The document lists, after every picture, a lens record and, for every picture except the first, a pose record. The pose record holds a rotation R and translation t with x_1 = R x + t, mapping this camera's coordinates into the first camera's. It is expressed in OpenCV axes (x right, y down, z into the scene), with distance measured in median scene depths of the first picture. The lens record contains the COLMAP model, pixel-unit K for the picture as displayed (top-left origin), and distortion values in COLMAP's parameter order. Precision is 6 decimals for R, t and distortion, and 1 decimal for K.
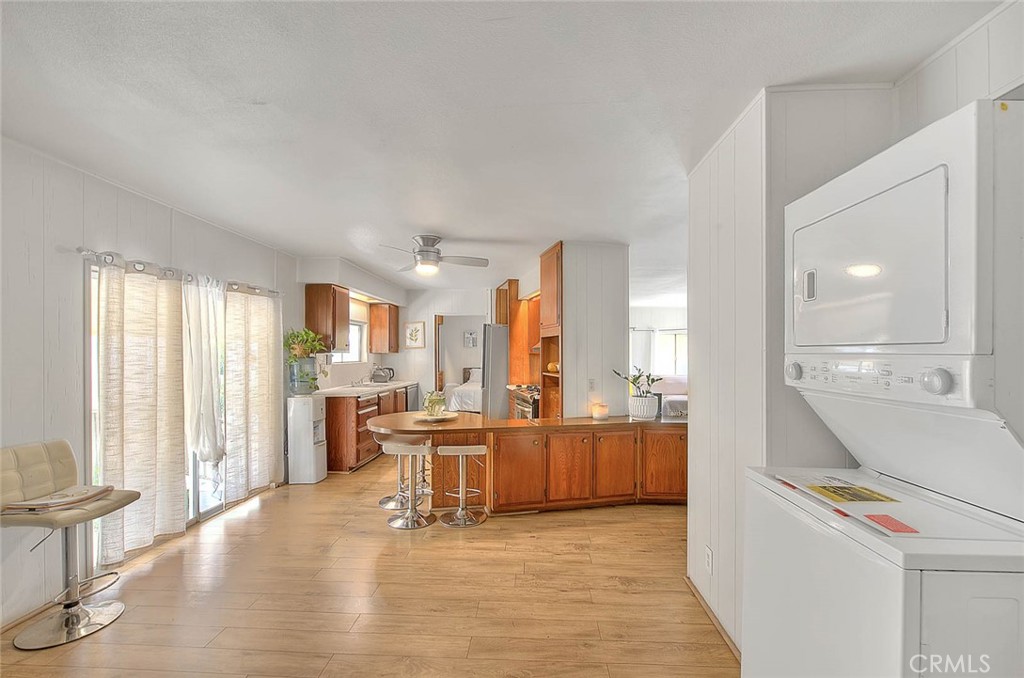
lens RADIAL K [[418.1, 0, 512.6], [0, 418.1, 353.2], [0, 0, 1]] dist [0.002469, 0.000454]
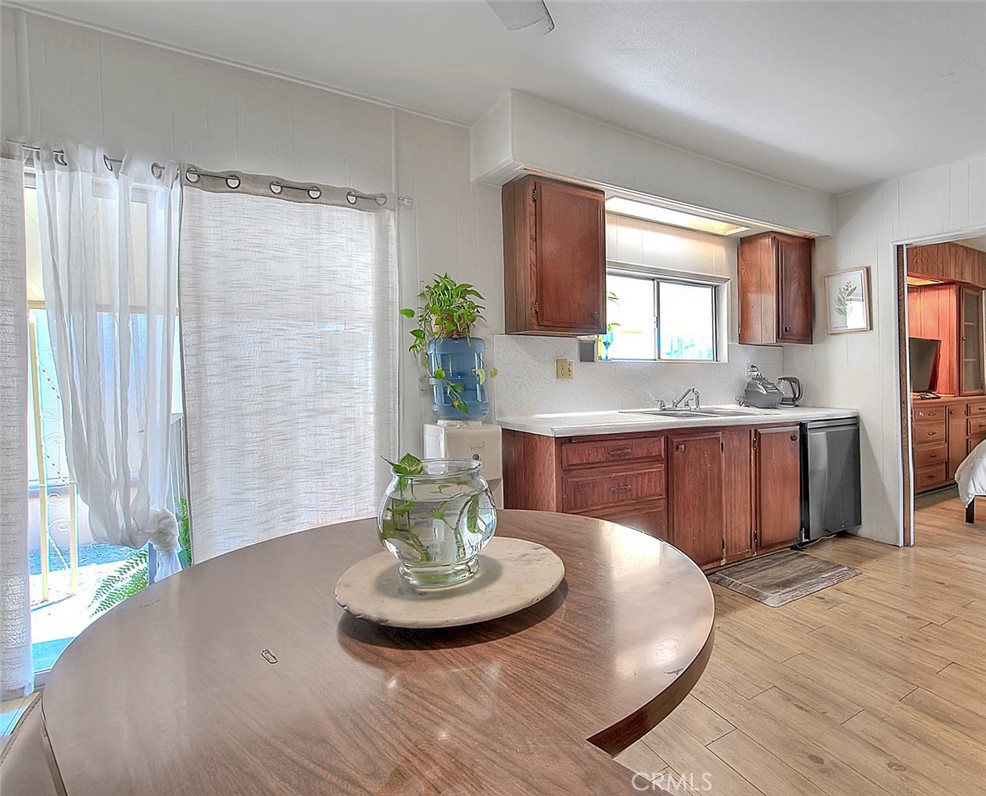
lens RADIAL K [[555.1, 0, 616.3], [0, 555.1, 361.2], [0, 0, 1]] dist [-0.002388, -0.000400]
pose [[0.629236, -0.000535, -0.777214, 0.099948], [-0.008273, 0.999938, -0.007386, 0.044660], [0.777170, 0.011078, 0.629193, 0.891781]]
